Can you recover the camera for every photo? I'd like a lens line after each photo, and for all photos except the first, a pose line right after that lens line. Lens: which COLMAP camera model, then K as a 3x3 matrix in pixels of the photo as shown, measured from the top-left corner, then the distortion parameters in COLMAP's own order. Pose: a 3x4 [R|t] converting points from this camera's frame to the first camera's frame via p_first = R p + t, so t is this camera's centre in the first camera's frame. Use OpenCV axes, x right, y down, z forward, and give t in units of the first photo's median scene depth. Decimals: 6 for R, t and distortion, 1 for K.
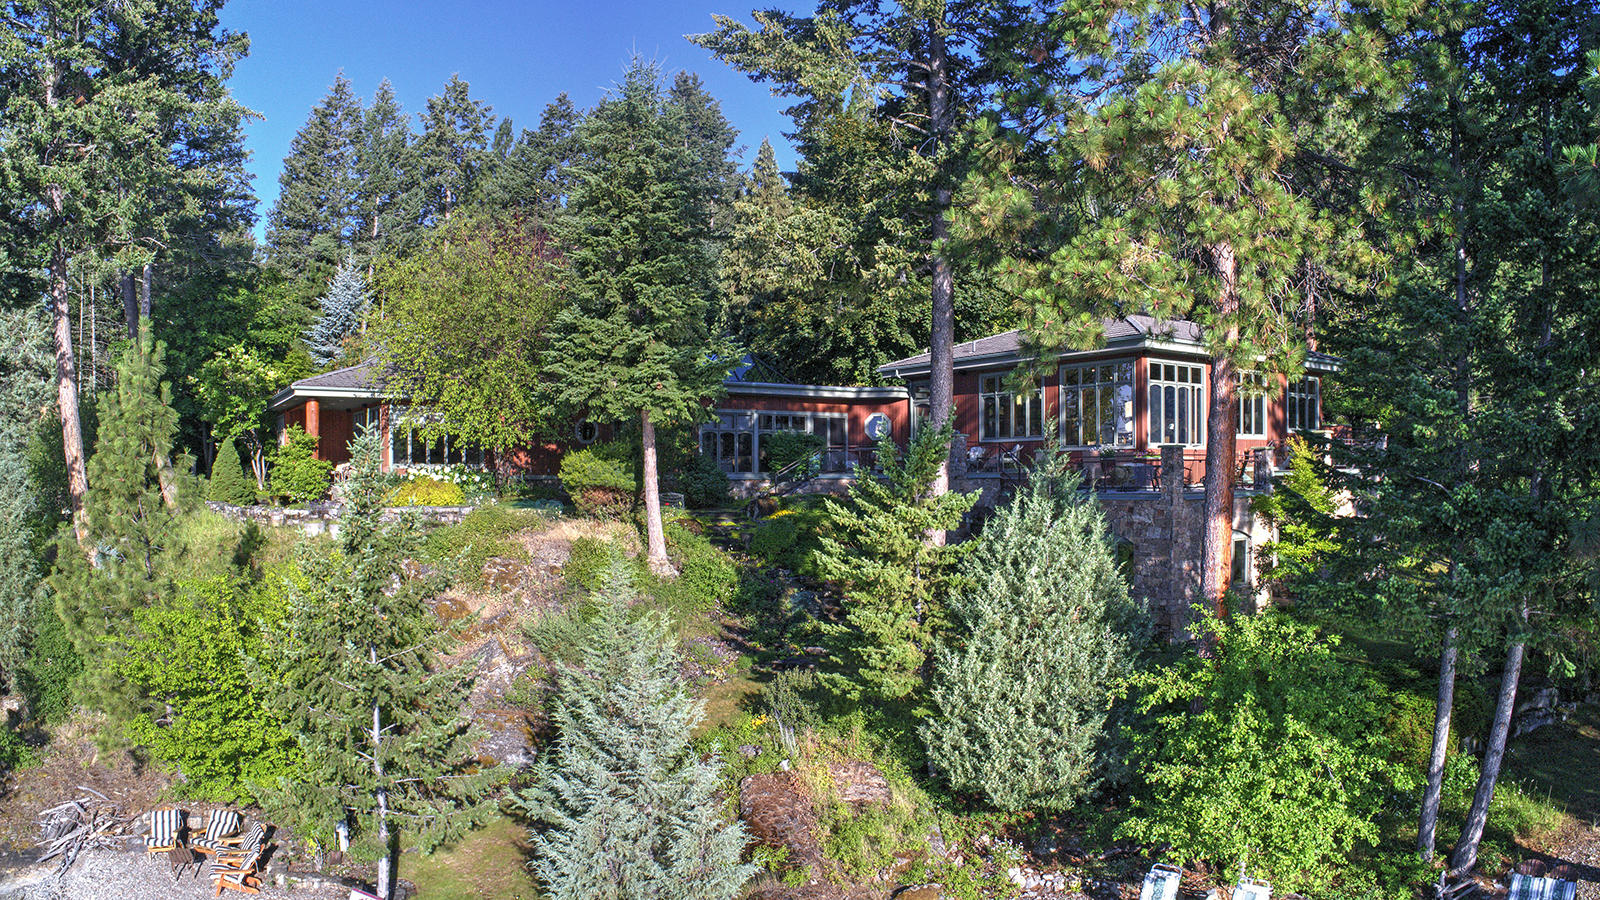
lens RADIAL K [[1084.4, 0, 865.0], [0, 1084.4, 446.2], [0, 0, 1]] dist [-0.237893, 0.076375]
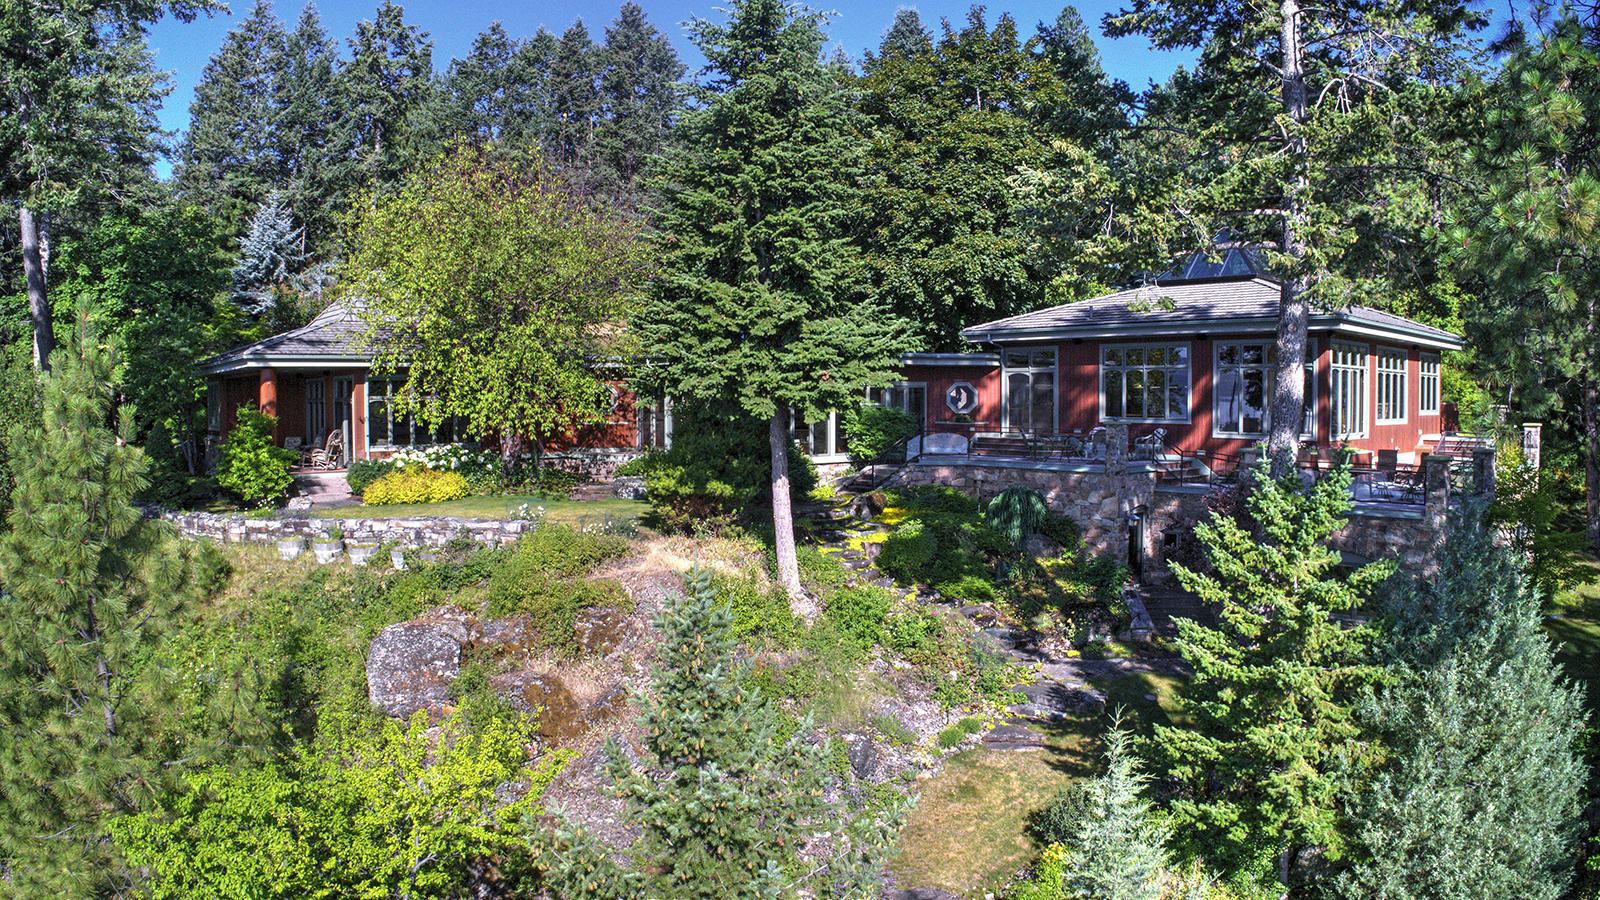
lens RADIAL K [[1036.6, 0, 892.1], [0, 1036.6, 387.2], [0, 0, 1]] dist [-0.163036, 0.001303]
pose [[0.992000, -0.007085, 0.126037, -0.222956], [0.006436, 0.999964, 0.005555, -0.049049], [-0.126072, -0.004699, 0.992010, 0.264623]]
